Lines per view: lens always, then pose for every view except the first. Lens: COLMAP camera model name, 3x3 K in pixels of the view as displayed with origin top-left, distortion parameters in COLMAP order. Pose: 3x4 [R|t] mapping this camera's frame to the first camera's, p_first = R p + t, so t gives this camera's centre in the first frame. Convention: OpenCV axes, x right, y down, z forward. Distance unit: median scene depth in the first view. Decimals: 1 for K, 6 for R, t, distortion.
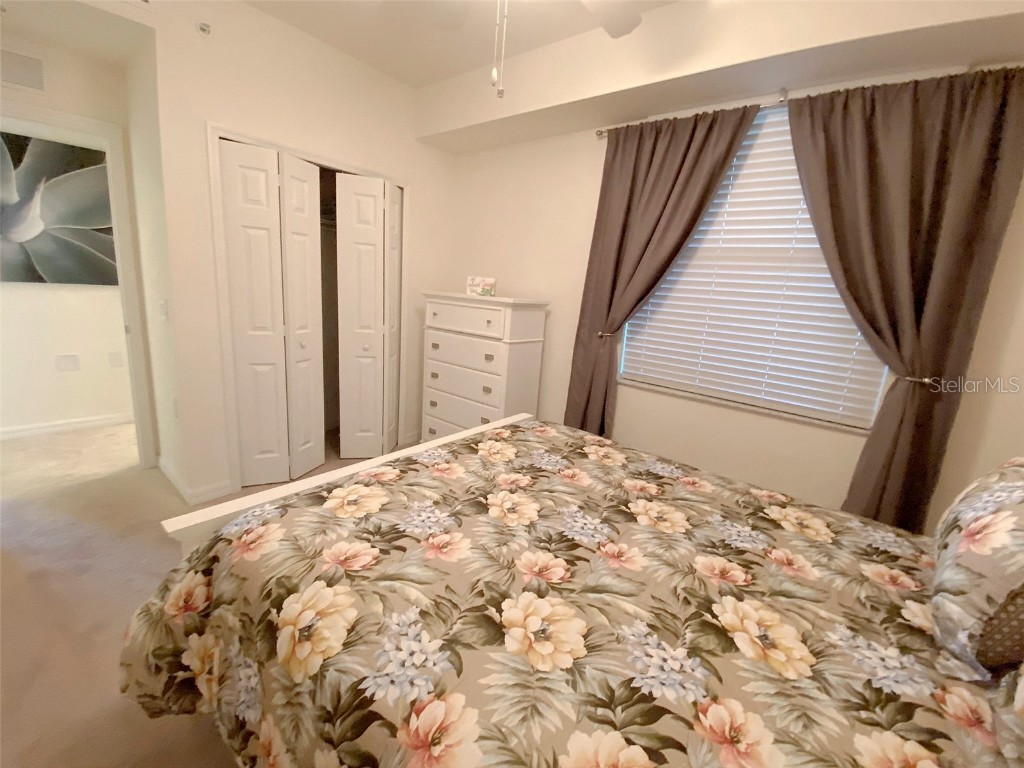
lens RADIAL K [[414.5, 0, 516.0], [0, 414.5, 383.0], [0, 0, 1]] dist [0.024059, -0.023110]
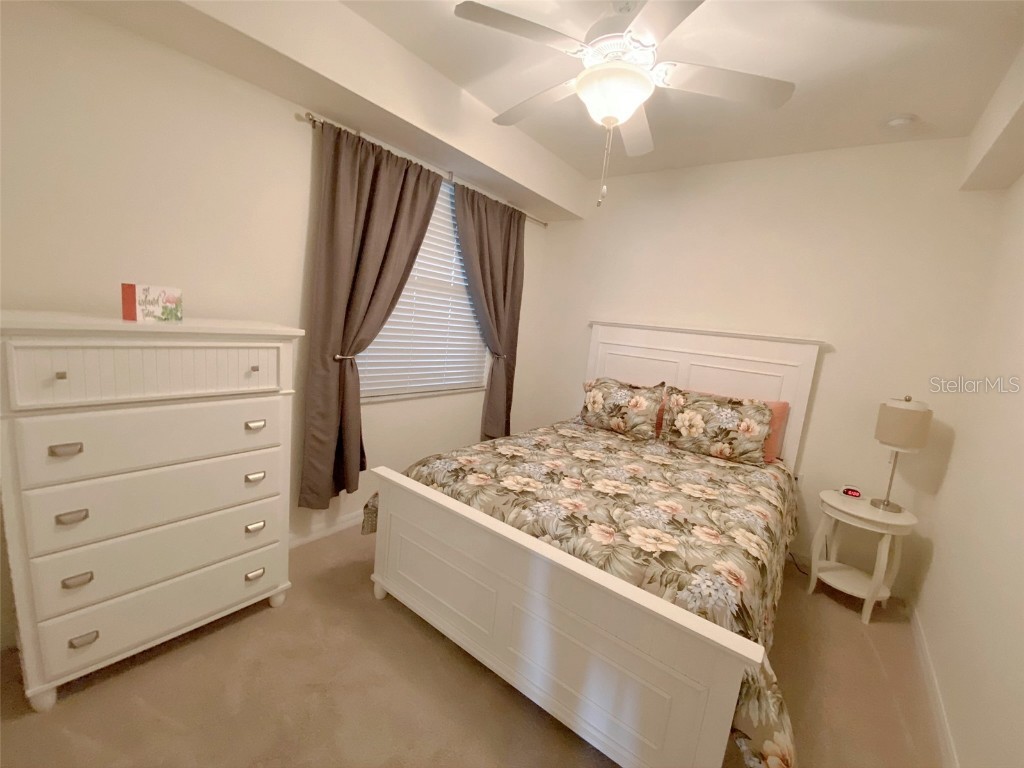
lens RADIAL K [[414.5, 0, 516.0], [0, 414.5, 383.0], [0, 0, 1]] dist [0.024059, -0.023110]
pose [[-0.020584, -0.229557, 0.973078, -0.910979], [0.116023, 0.966159, 0.230379, -0.302620], [-0.993033, 0.117641, 0.006747, 0.836295]]
